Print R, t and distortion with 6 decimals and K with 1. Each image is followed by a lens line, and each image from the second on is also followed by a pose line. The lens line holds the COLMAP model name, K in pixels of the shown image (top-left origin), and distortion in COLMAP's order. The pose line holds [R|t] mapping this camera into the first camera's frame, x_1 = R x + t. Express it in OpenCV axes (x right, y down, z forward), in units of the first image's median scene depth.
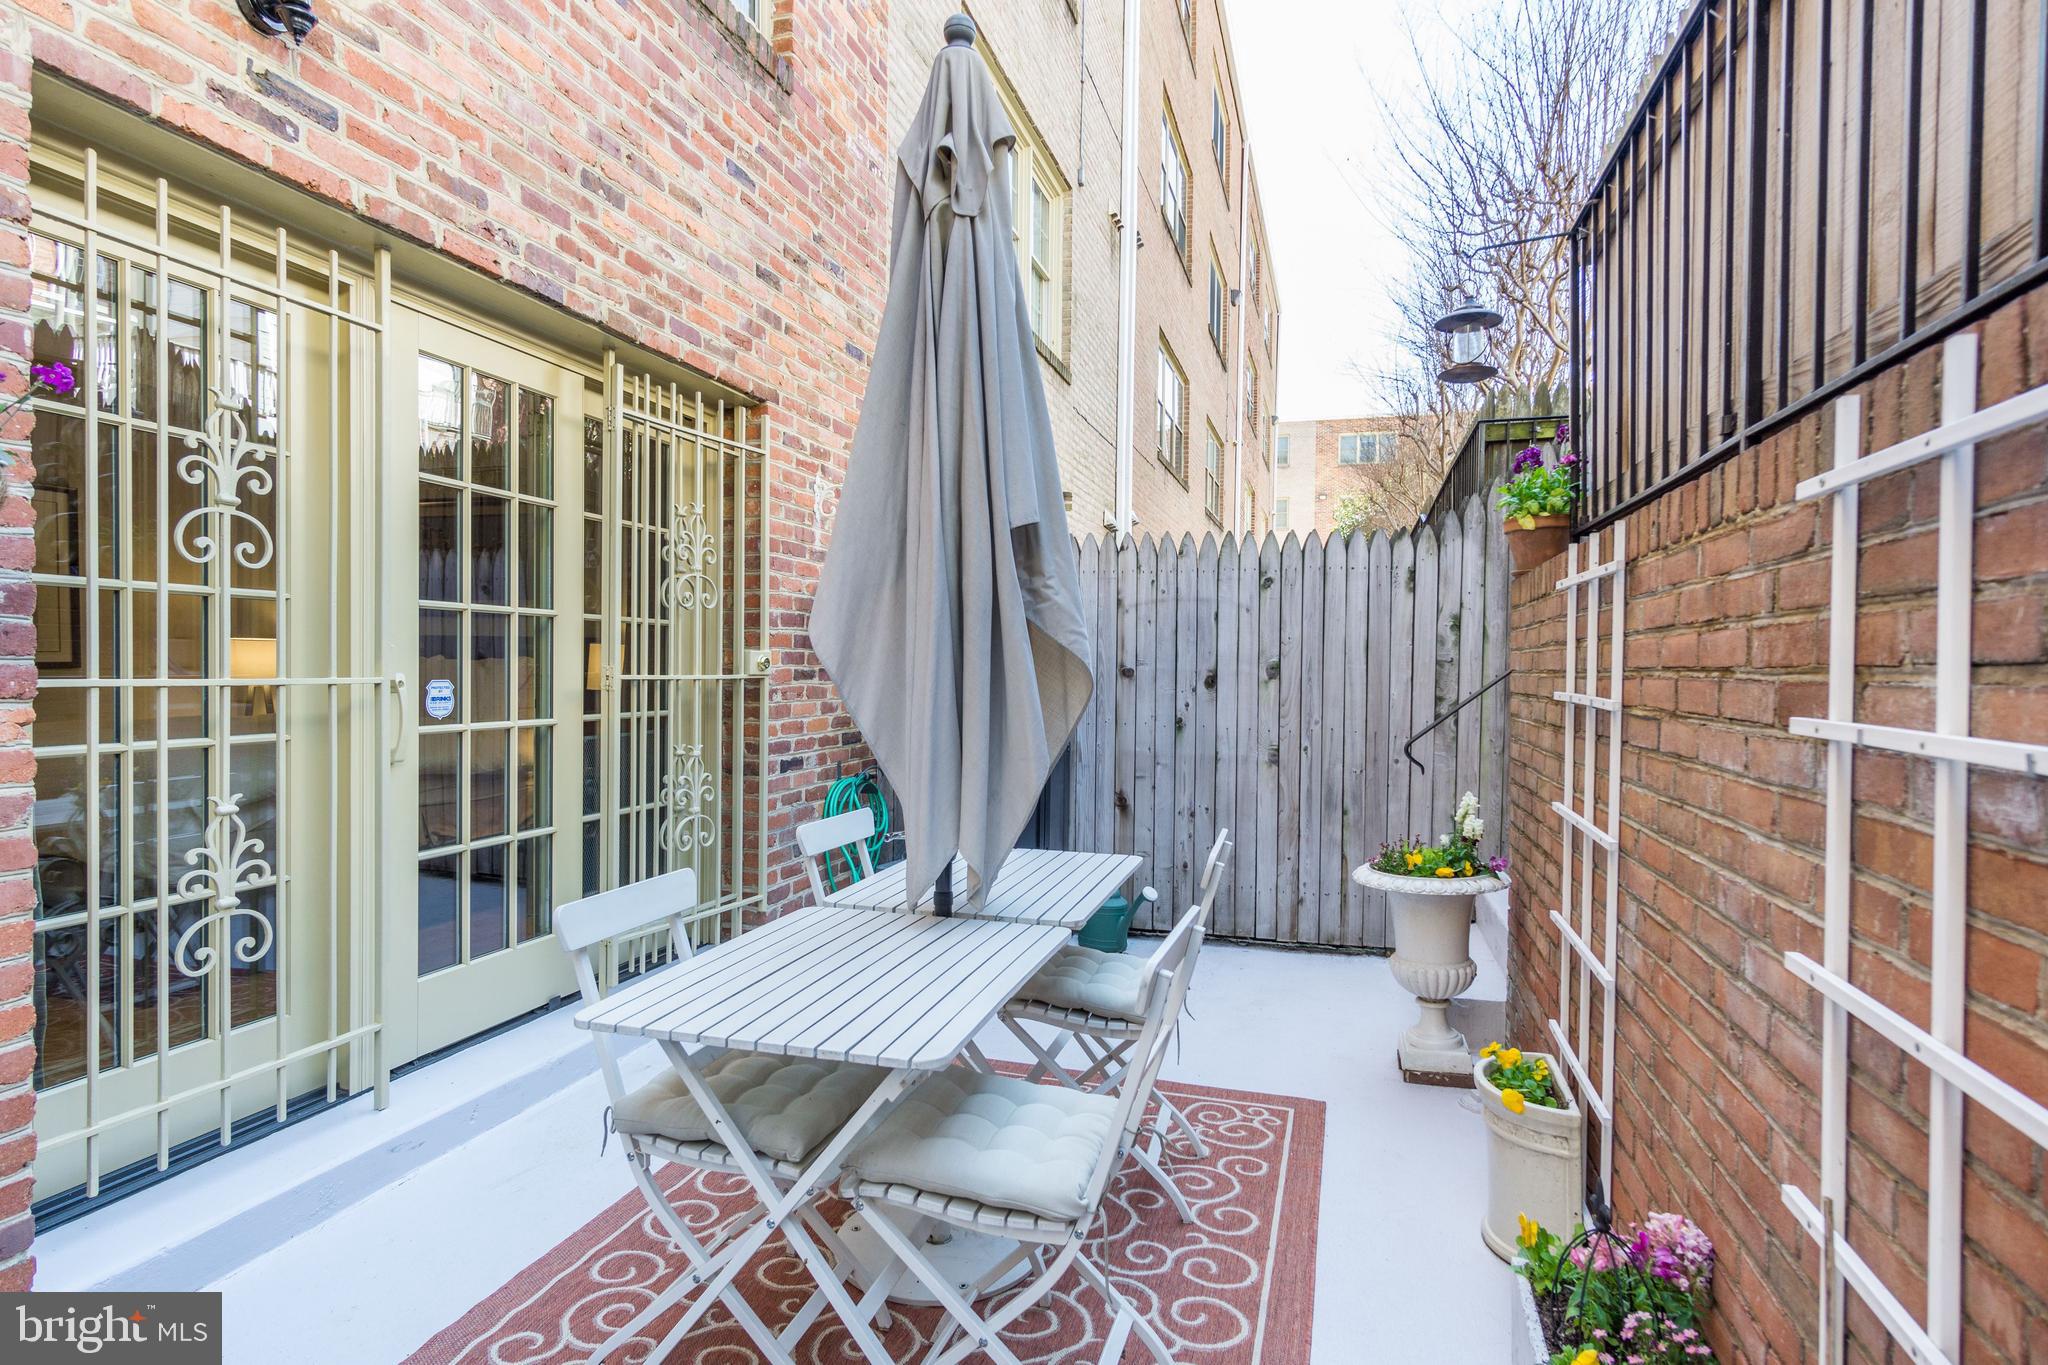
lens RADIAL K [[1094.4, 0, 1042.8], [0, 1094.4, 680.6], [0, 0, 1]] dist [-0.017947, 0.006535]
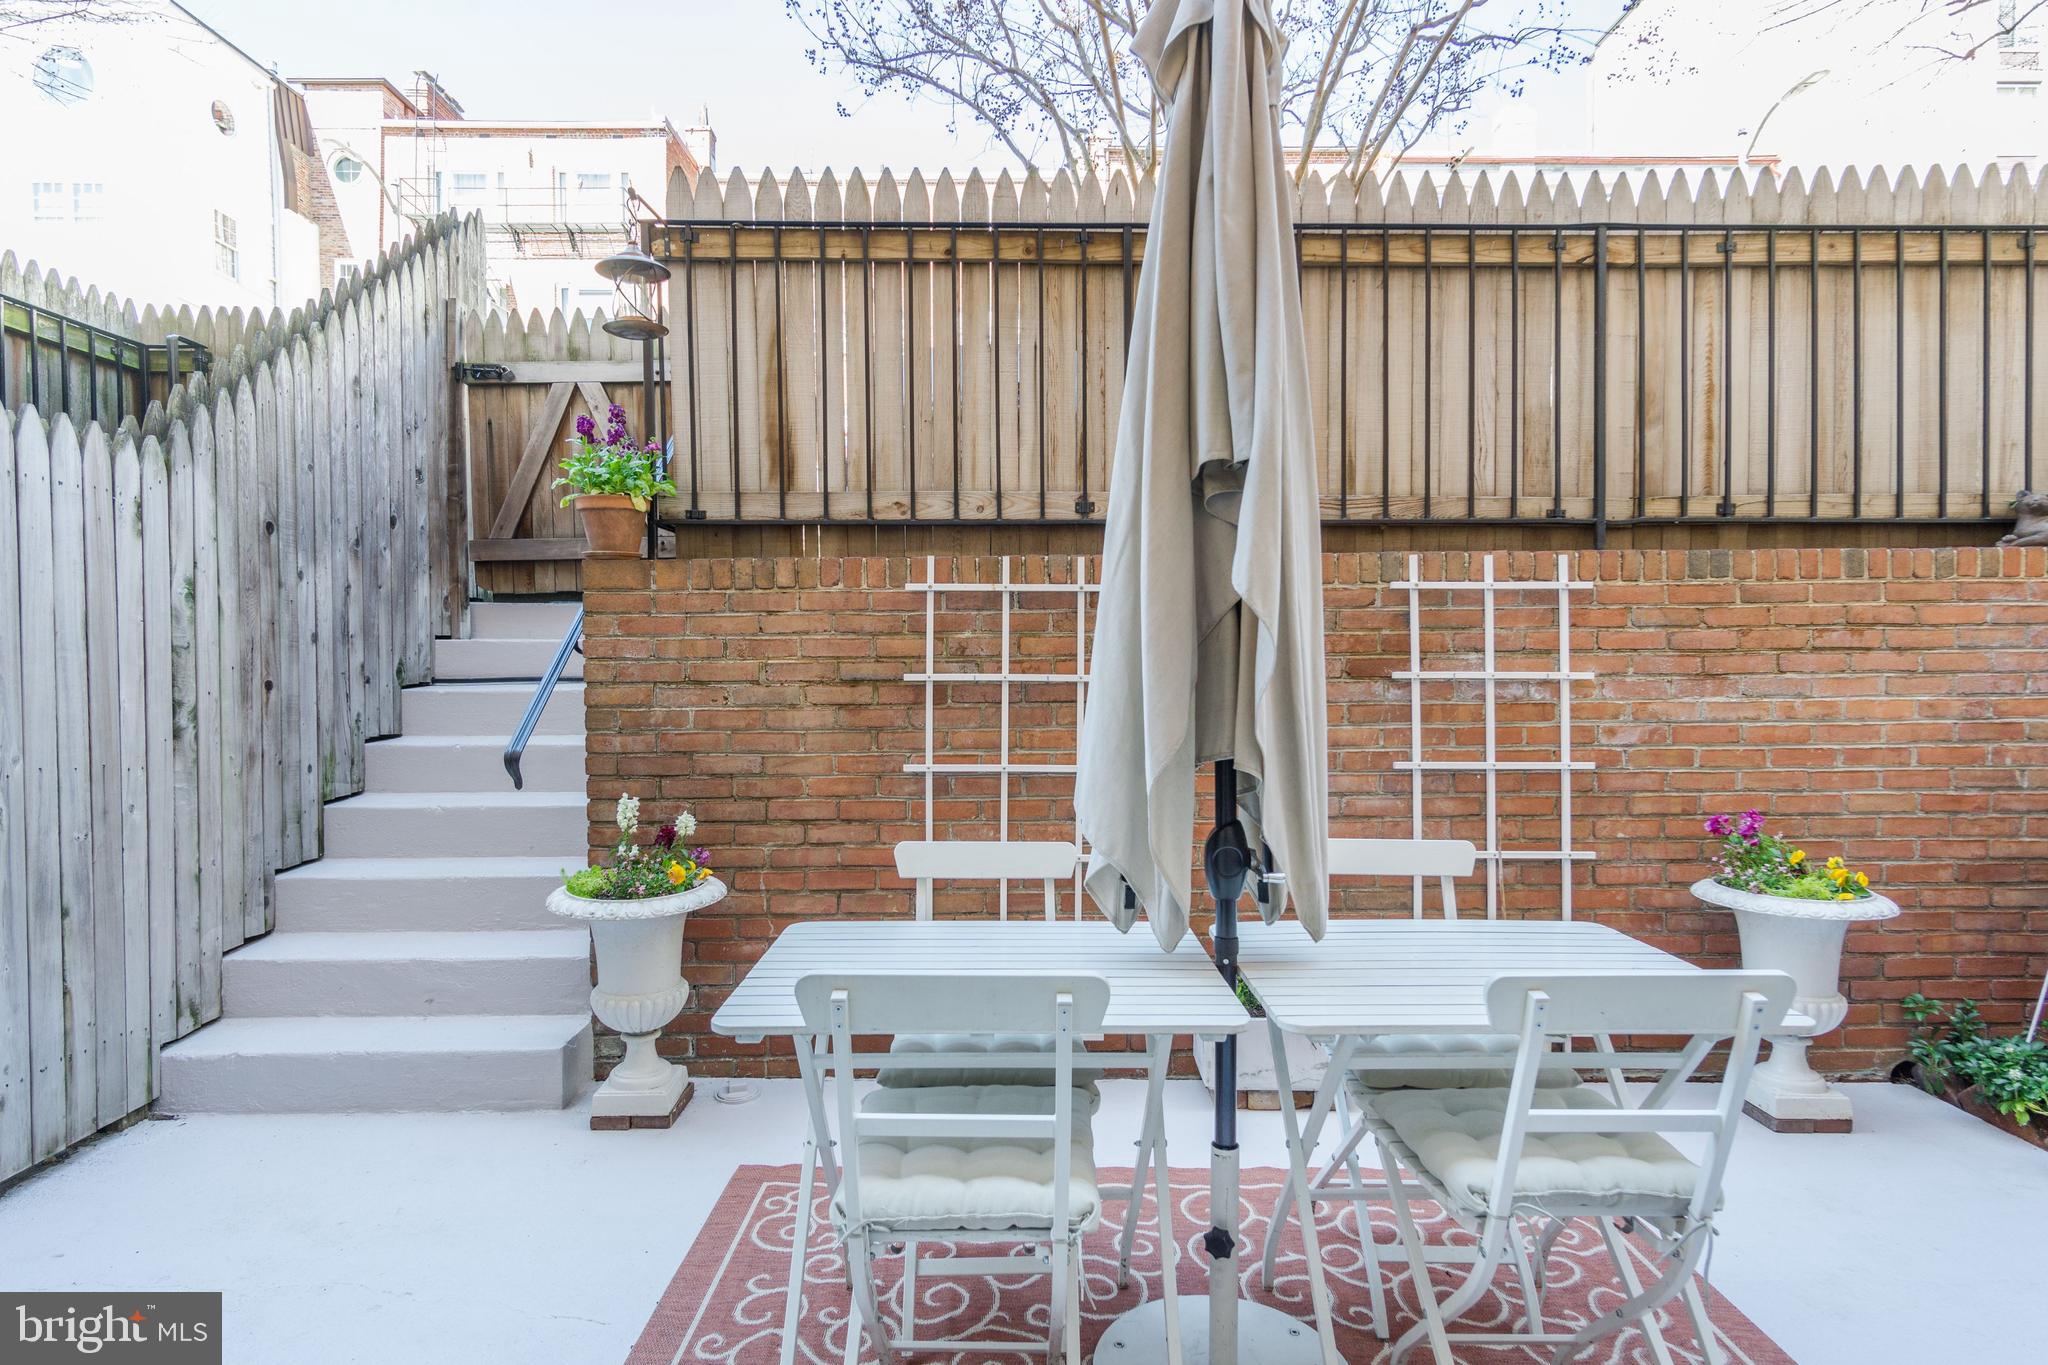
lens RADIAL K [[1094.4, 0, 1005.8], [0, 1094.4, 681.4], [0, 0, 1]] dist [-0.017947, 0.006535]
pose [[-0.290100, -0.028686, 0.956566, -0.416612], [0.013929, 0.999318, 0.034192, -0.012622], [-0.956895, 0.023243, -0.289502, 0.717303]]
